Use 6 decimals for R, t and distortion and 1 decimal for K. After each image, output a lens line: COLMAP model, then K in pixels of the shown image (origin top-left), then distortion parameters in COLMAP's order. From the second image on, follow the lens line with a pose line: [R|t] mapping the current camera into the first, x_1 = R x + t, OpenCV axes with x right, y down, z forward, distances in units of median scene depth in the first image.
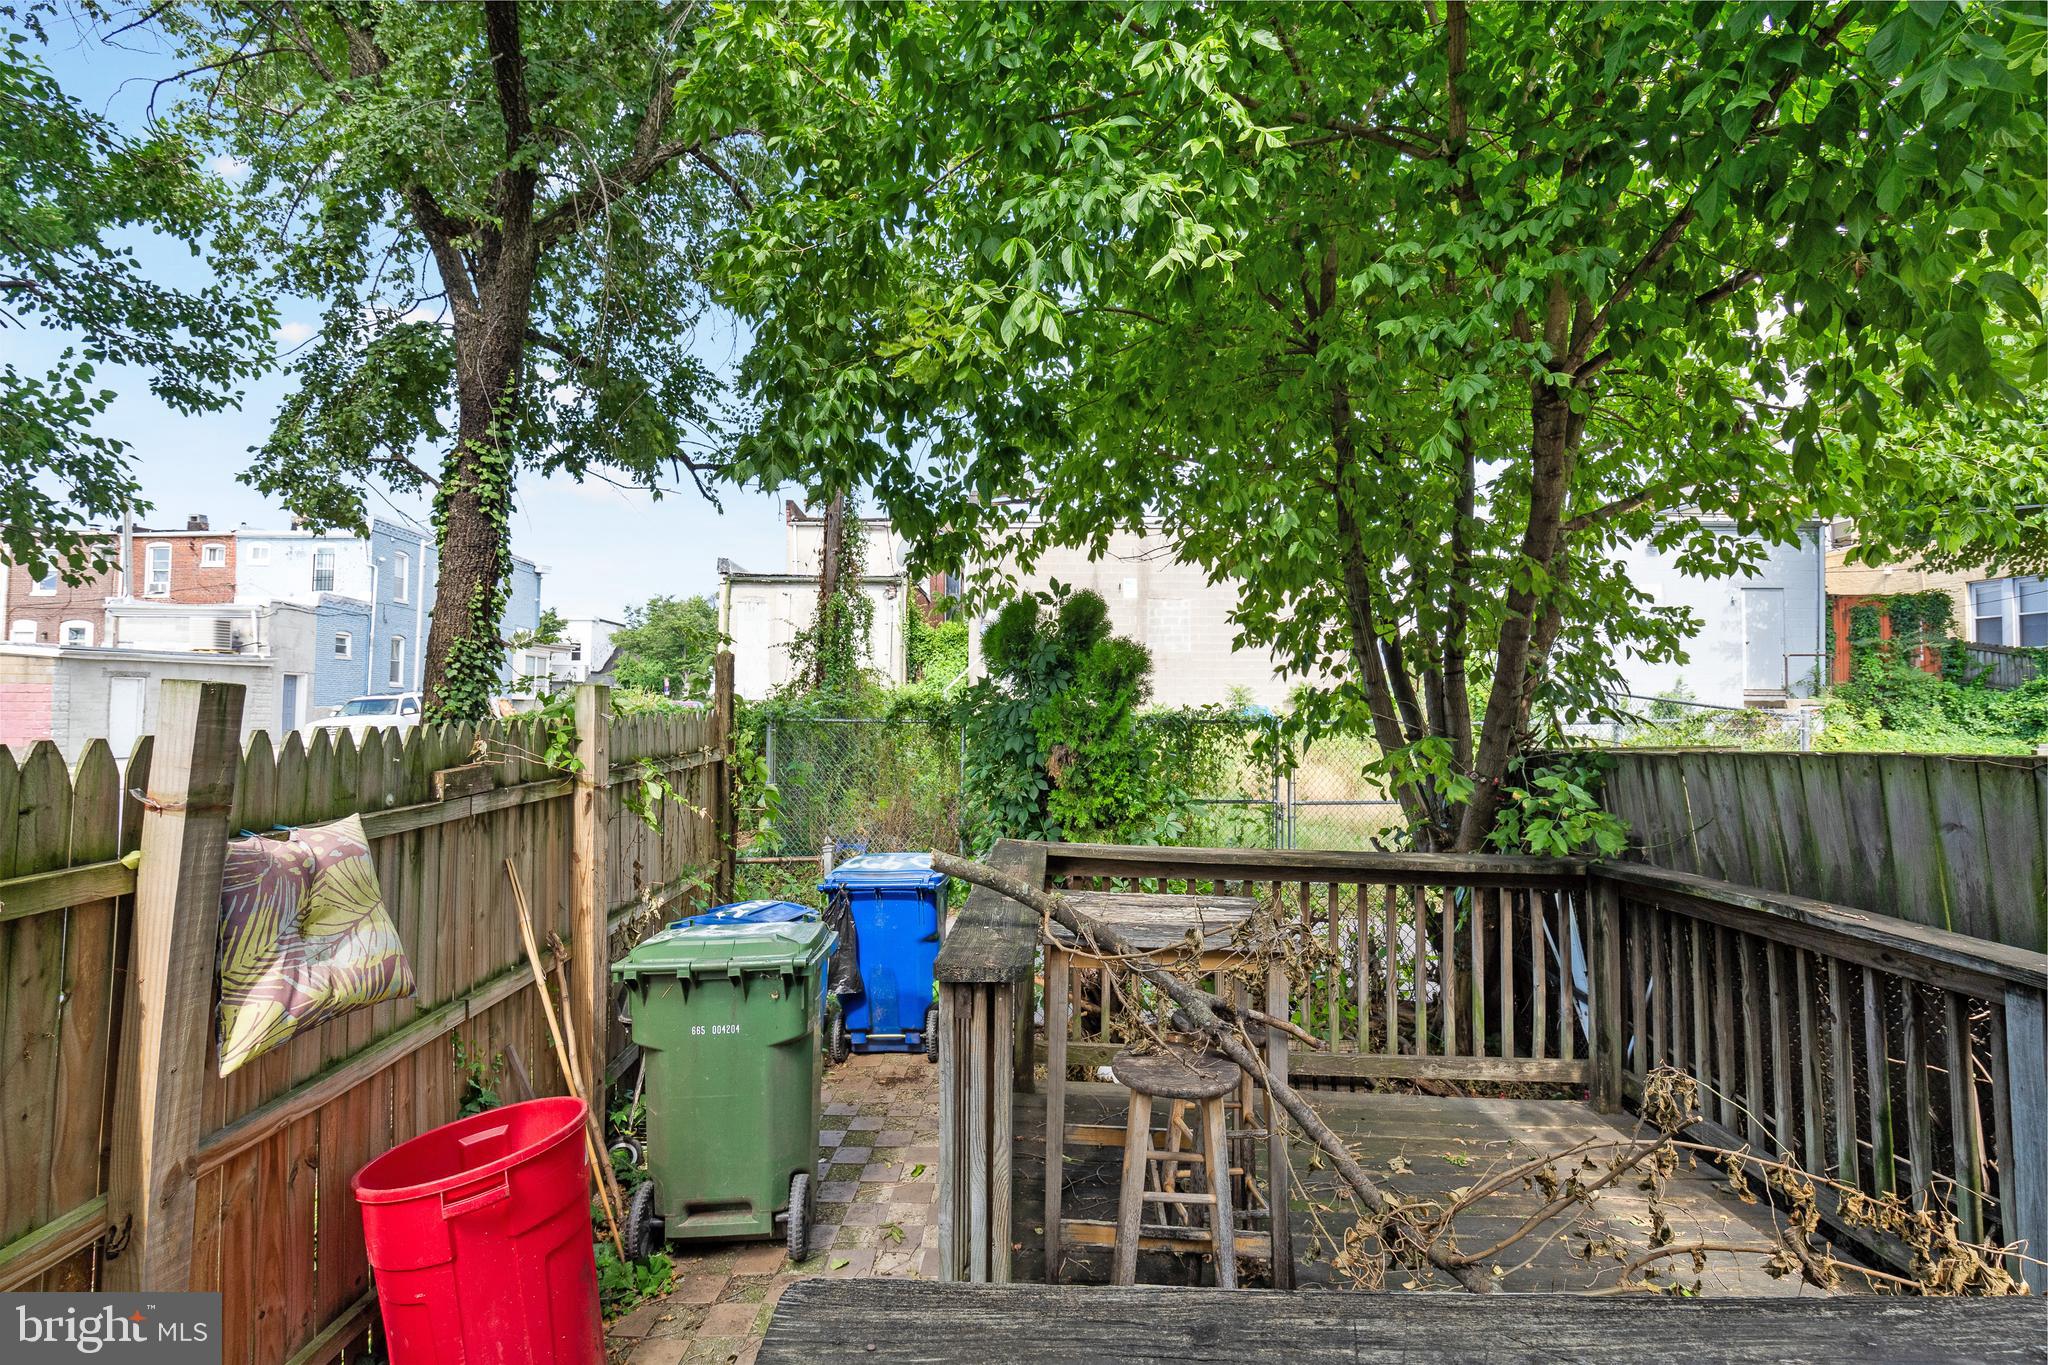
lens RADIAL K [[899.6, 0, 1014.2], [0, 899.6, 687.5], [0, 0, 1]] dist [-0.007848, 0.003315]
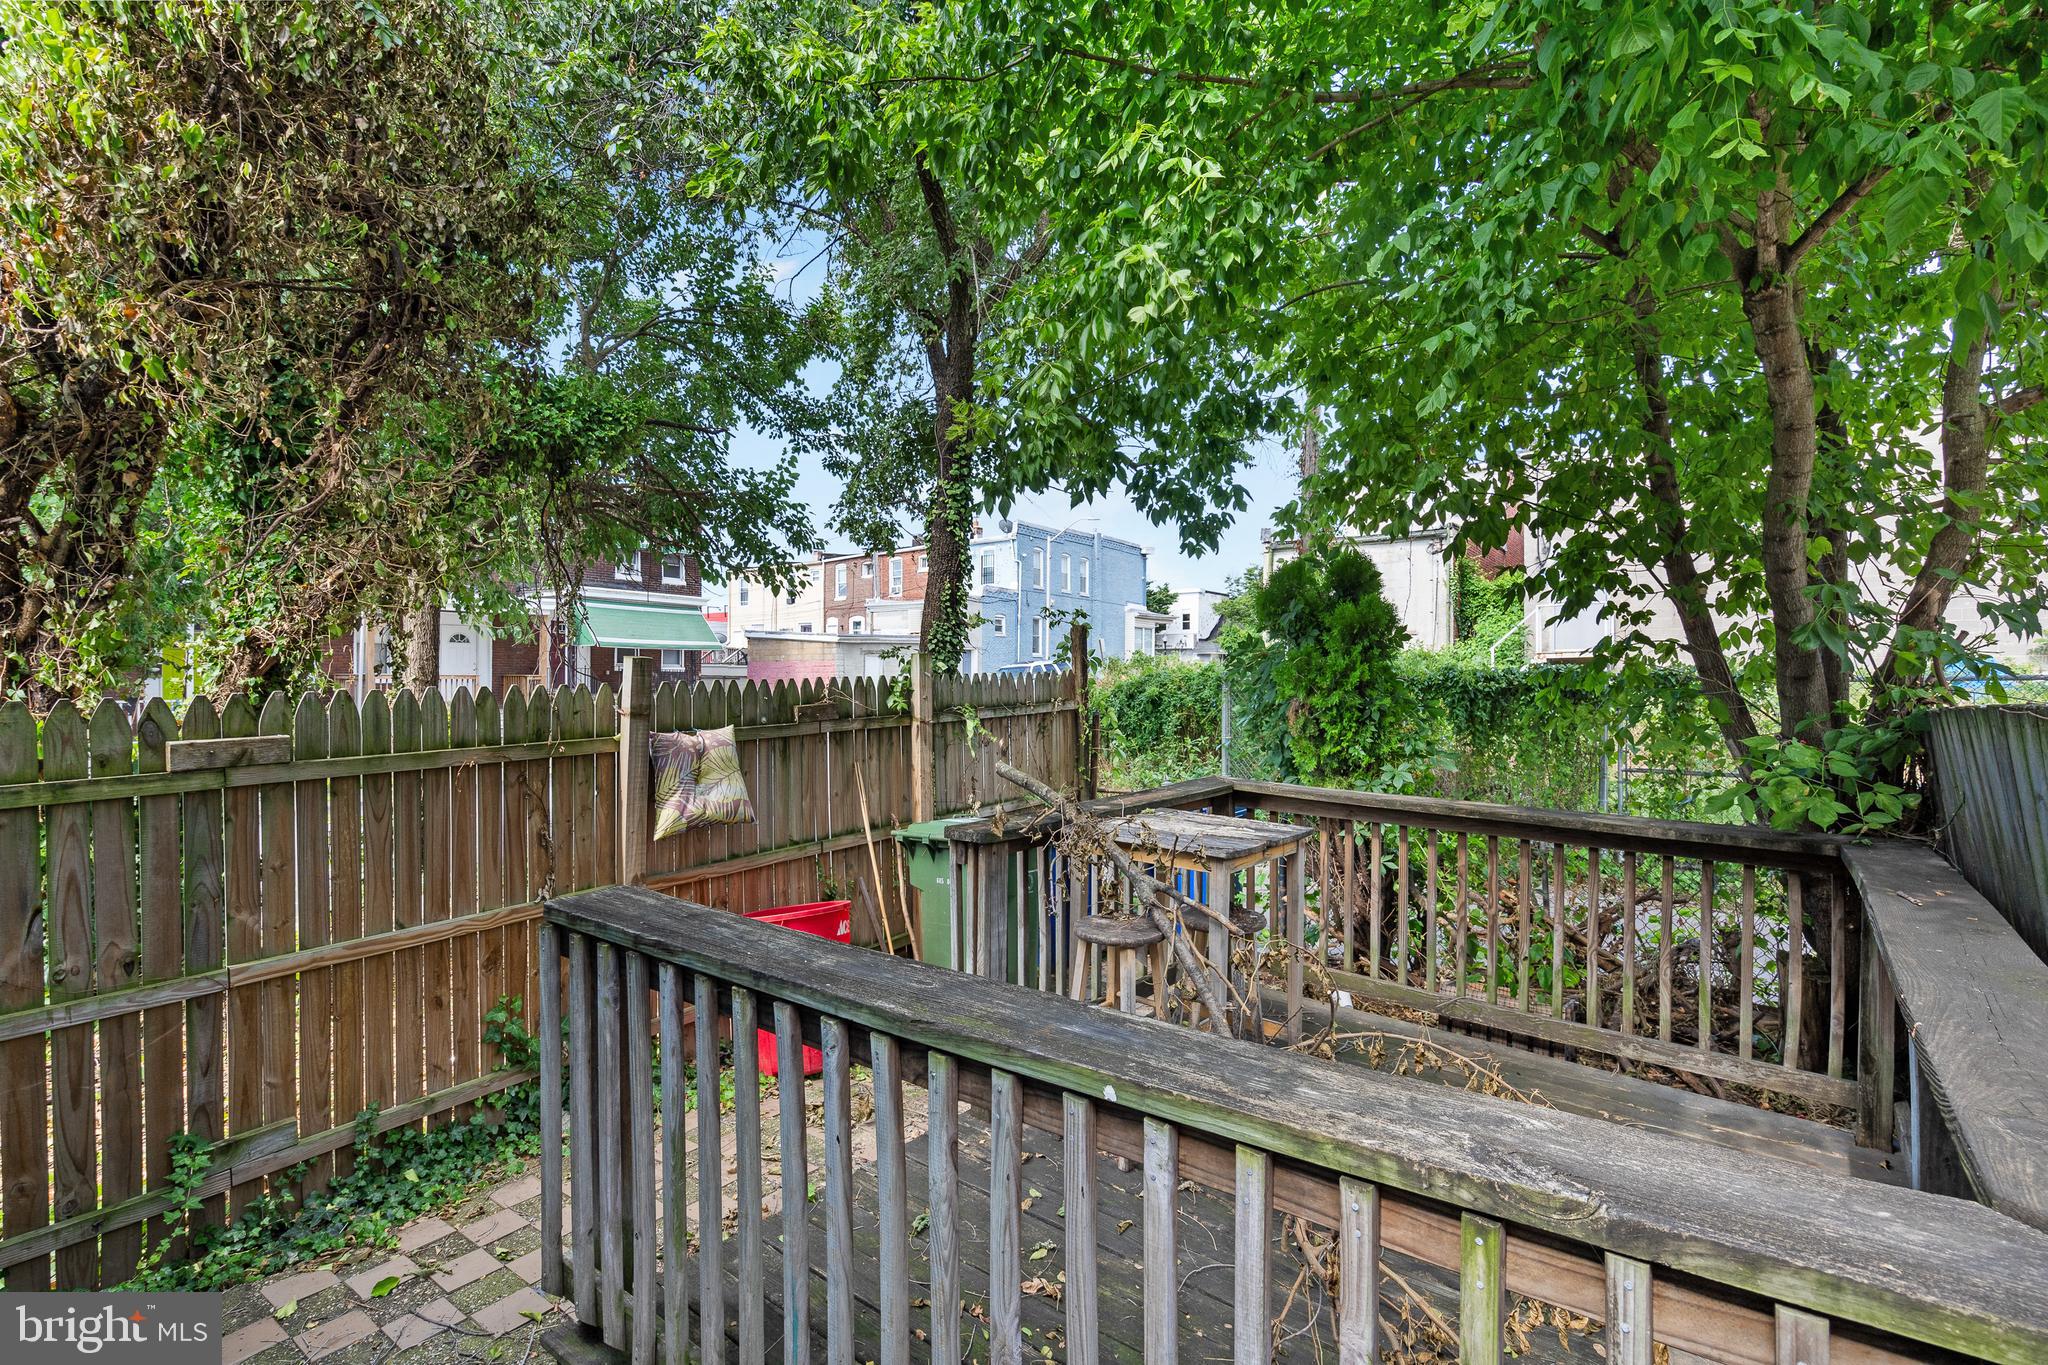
lens RADIAL K [[899.6, 0, 1039.8], [0, 899.6, 676.8], [0, 0, 1]] dist [-0.007848, 0.003315]
pose [[0.811002, -0.008619, -0.584980, 0.326411], [0.025613, 0.999456, 0.020784, 0.005875], [0.584482, -0.031839, 0.810782, -0.056450]]
